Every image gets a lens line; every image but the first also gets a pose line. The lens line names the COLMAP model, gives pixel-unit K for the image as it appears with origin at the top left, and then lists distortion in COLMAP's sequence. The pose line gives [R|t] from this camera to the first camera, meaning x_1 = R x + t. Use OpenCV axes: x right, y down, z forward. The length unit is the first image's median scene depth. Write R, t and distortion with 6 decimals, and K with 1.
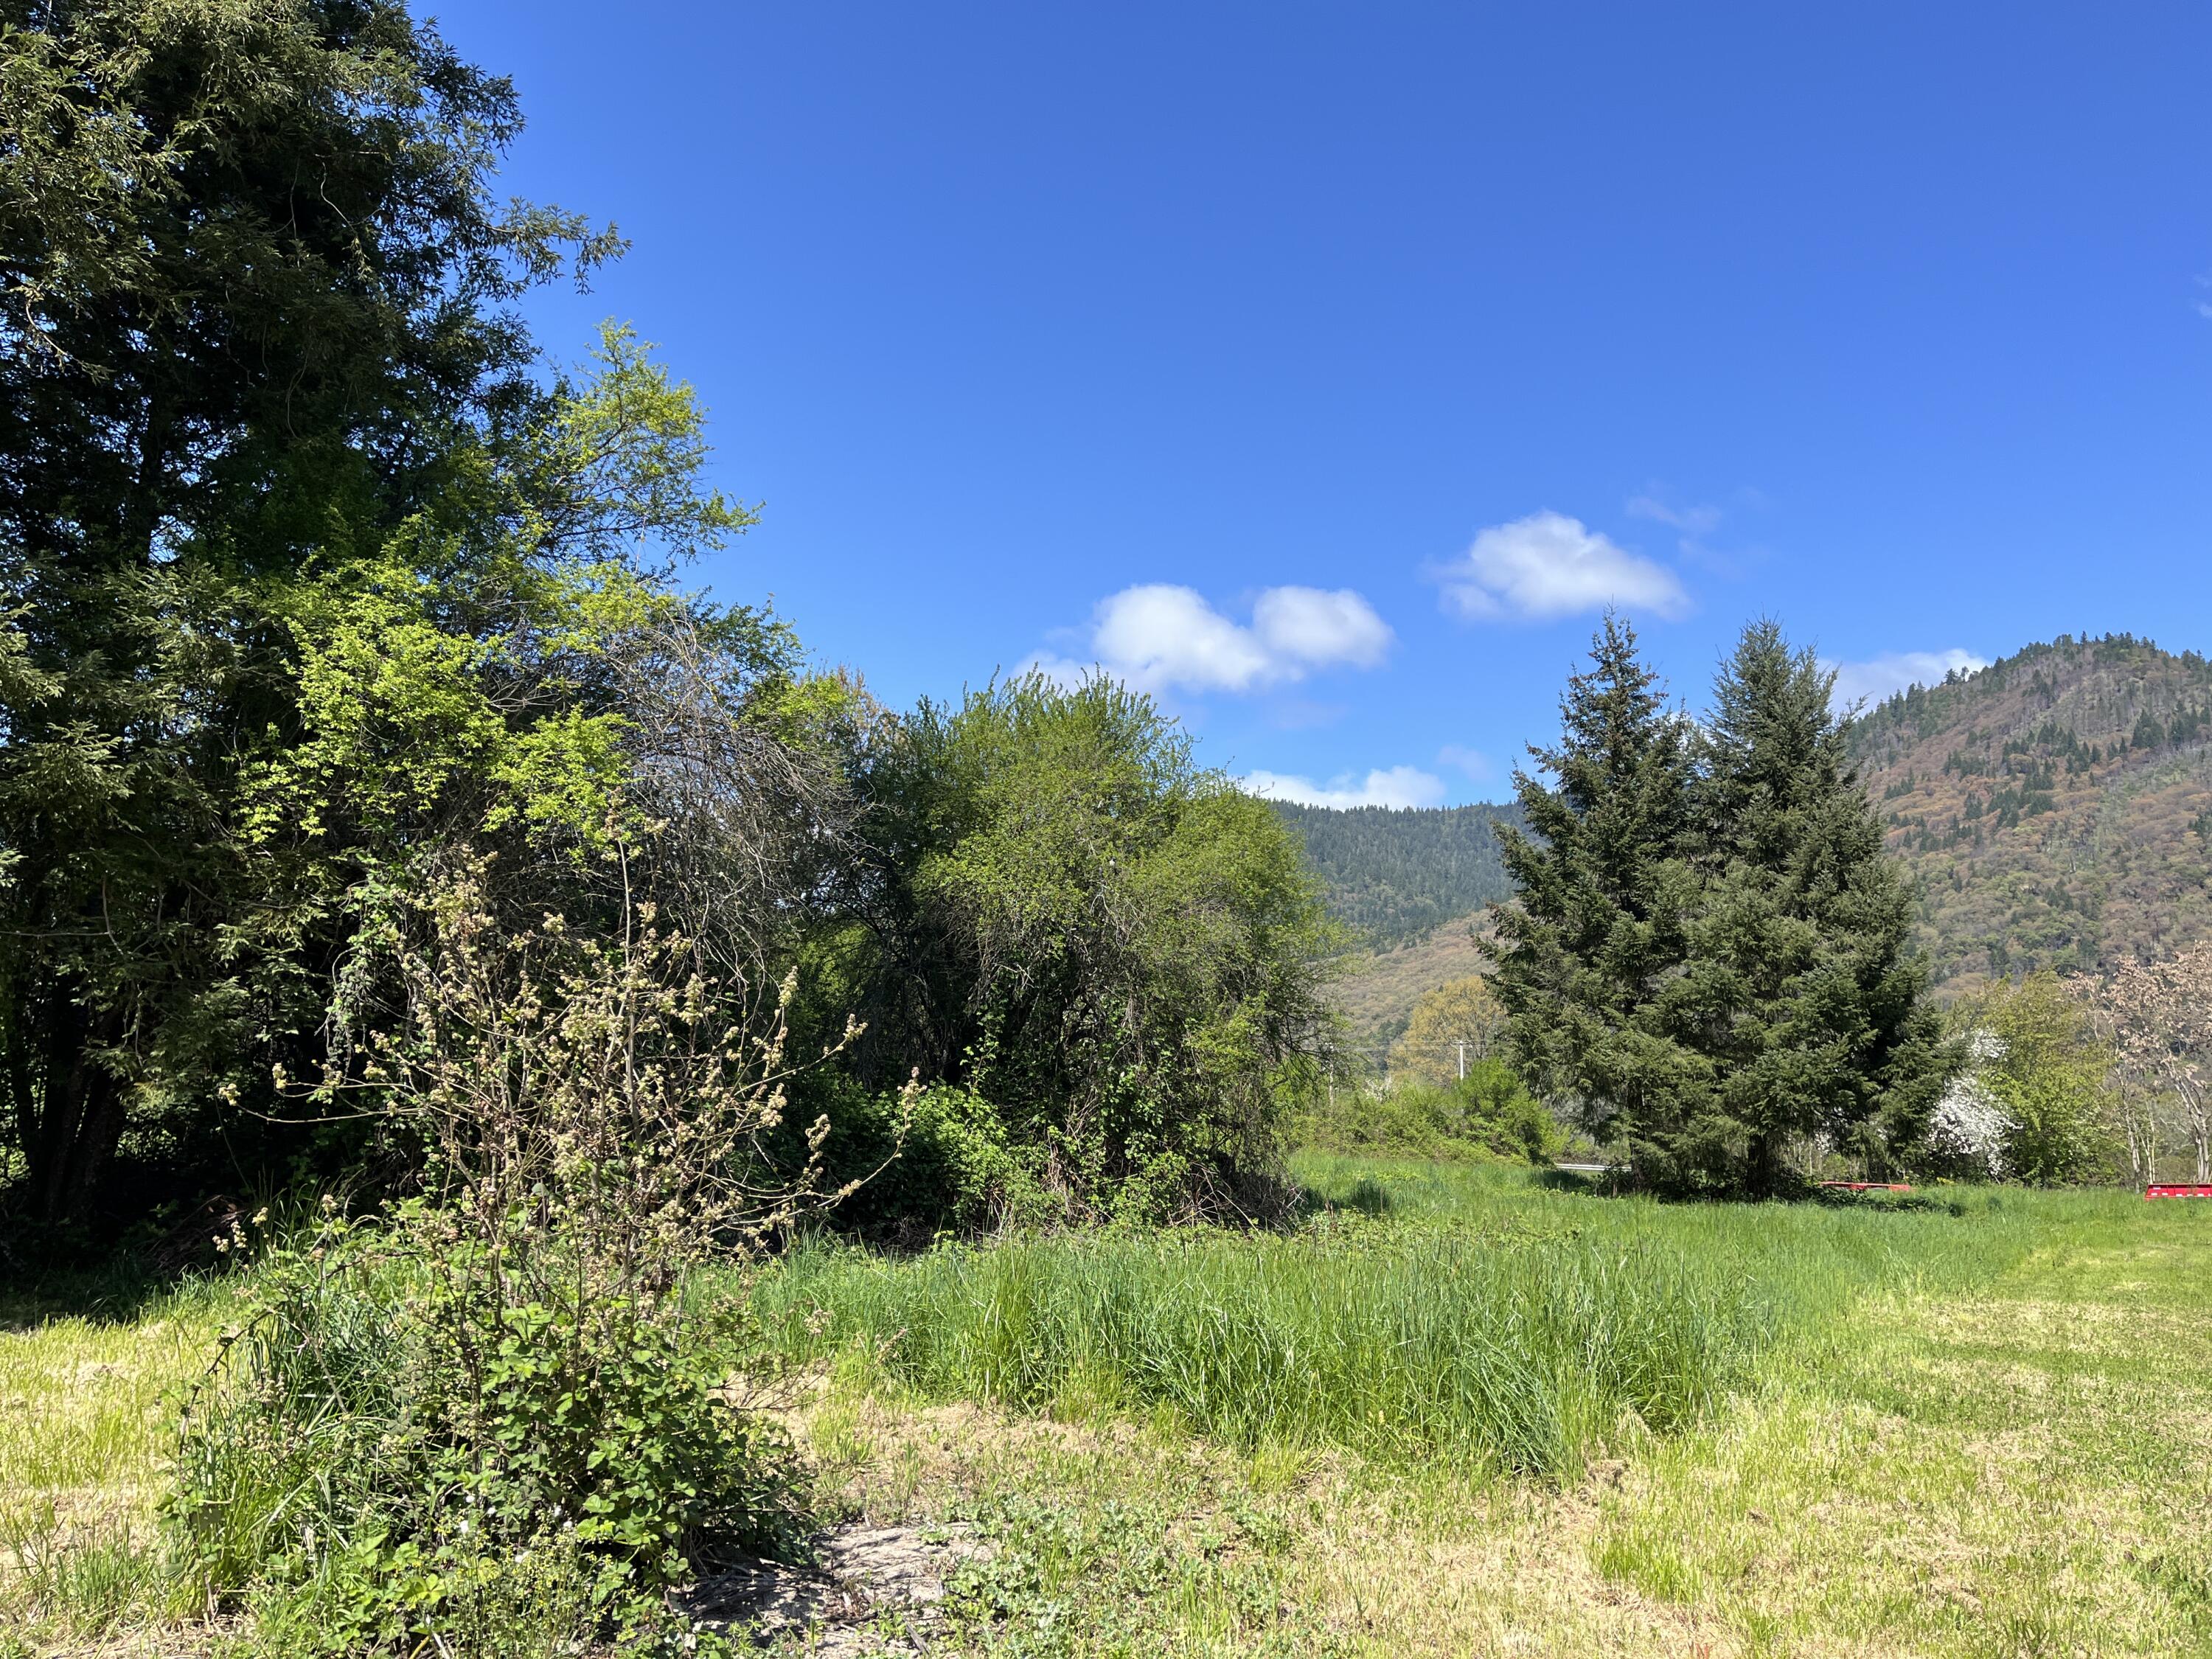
lens RADIAL K [[1673.0, 0, 1106.0], [0, 1673.0, 829.5], [0, 0, 1]] dist [0.082783, -0.095302]
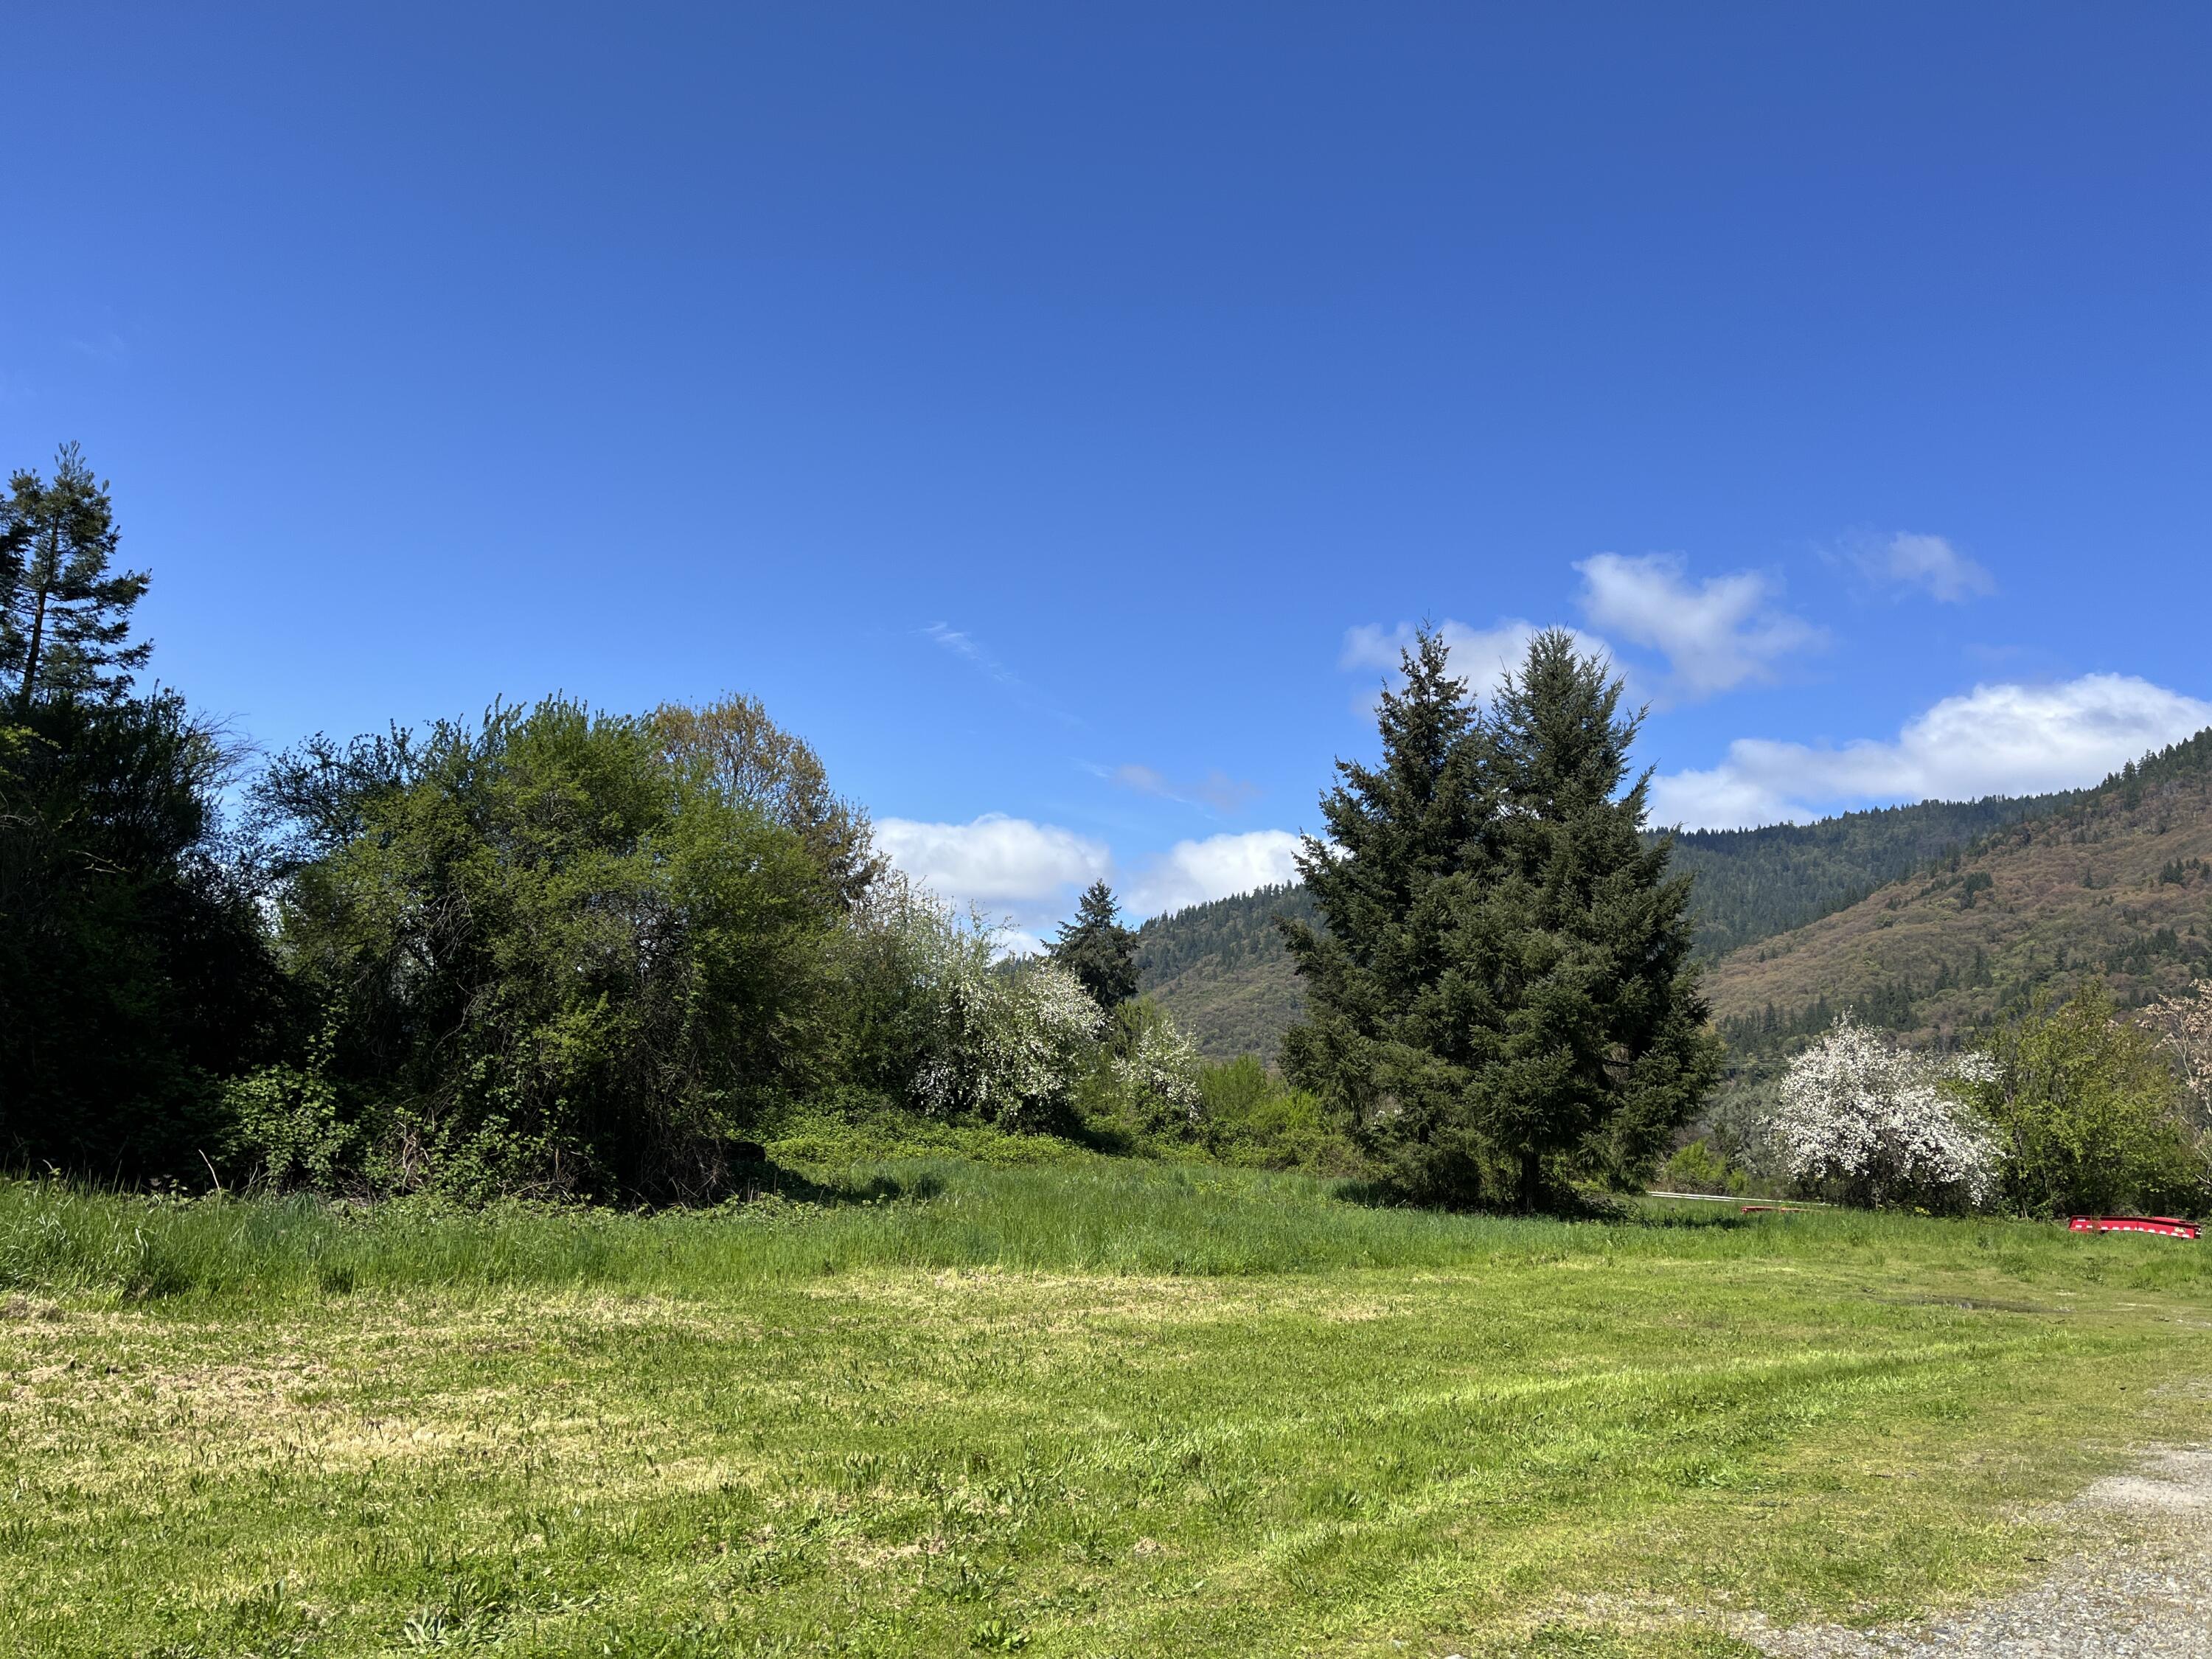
lens RADIAL K [[1673.5, 0, 1106.0], [0, 1673.5, 829.5], [0, 0, 1]] dist [0.020394, 0.003481]
pose [[0.985942, -0.010419, -0.166763, 0.301906], [0.007792, 0.999835, -0.016401, 0.007101], [0.166906, 0.014871, 0.985861, -0.016911]]
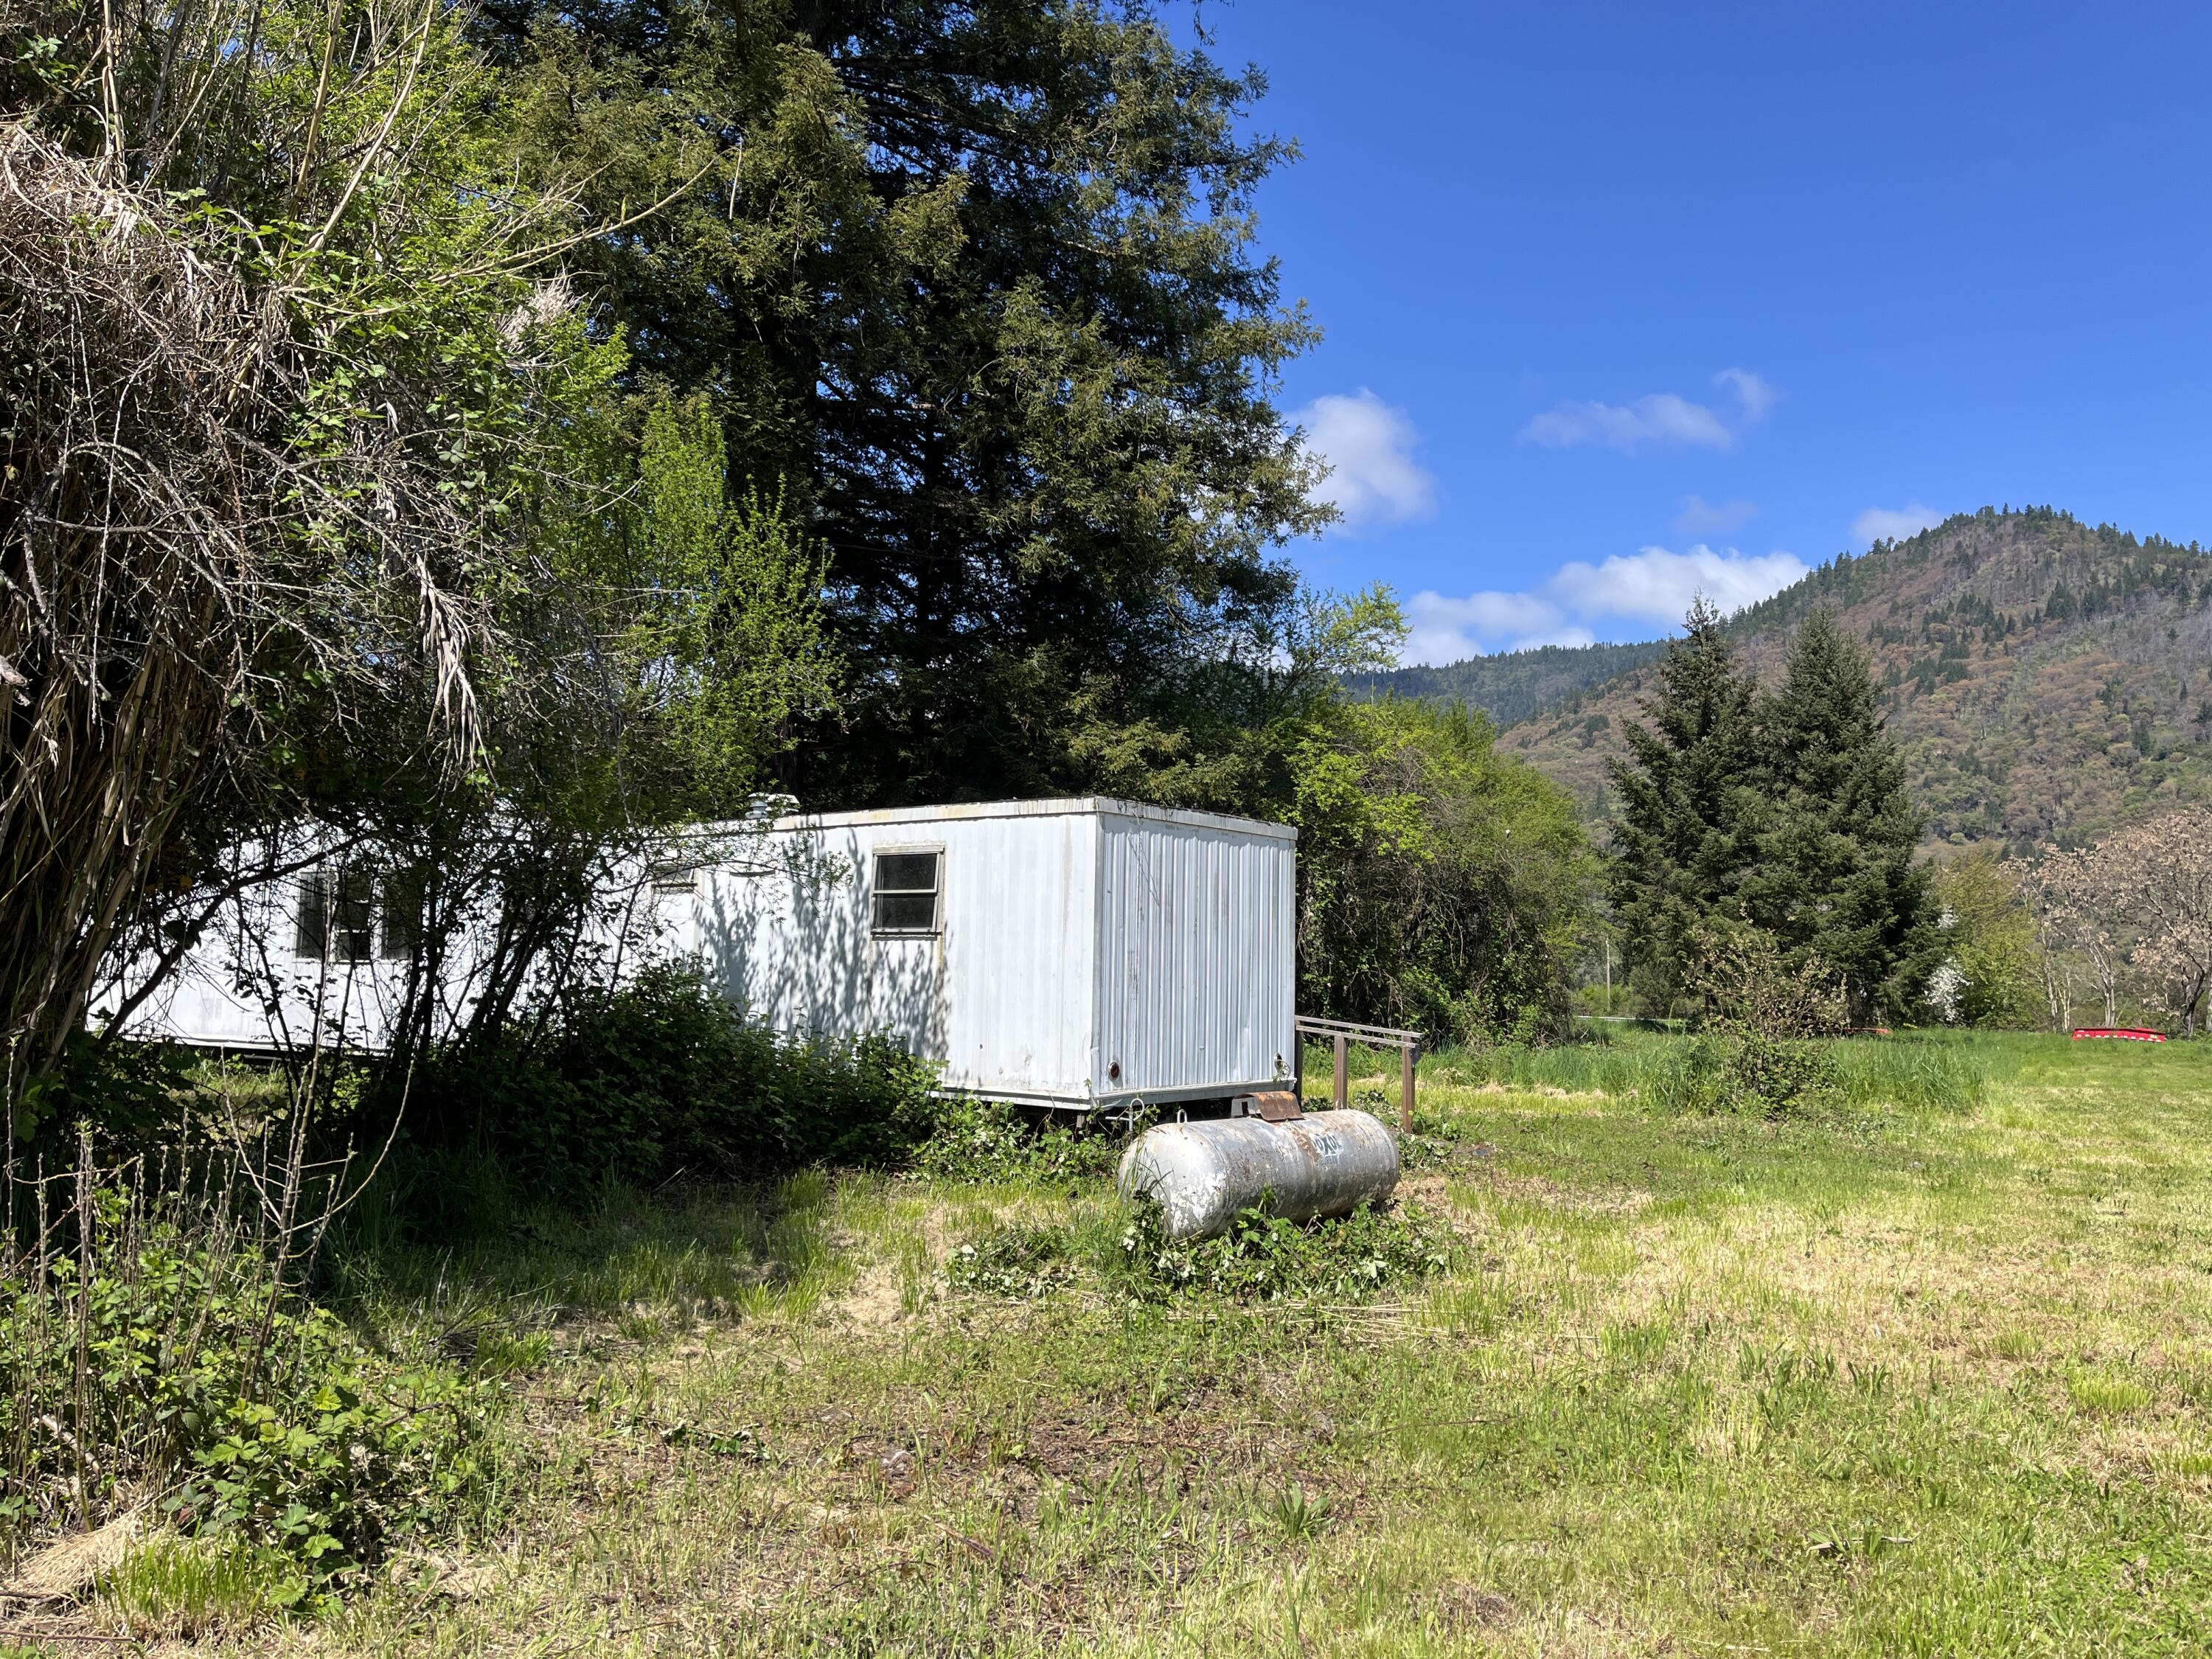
lens RADIAL K [[1673.5, 0, 1106.0], [0, 1673.5, 829.5], [0, 0, 1]] dist [0.020394, 0.003481]
pose [[0.999248, 0.003701, 0.038607, -0.224587], [-0.006951, 0.996408, 0.084392, -0.058471], [-0.038156, -0.084597, 0.995684, -0.307067]]
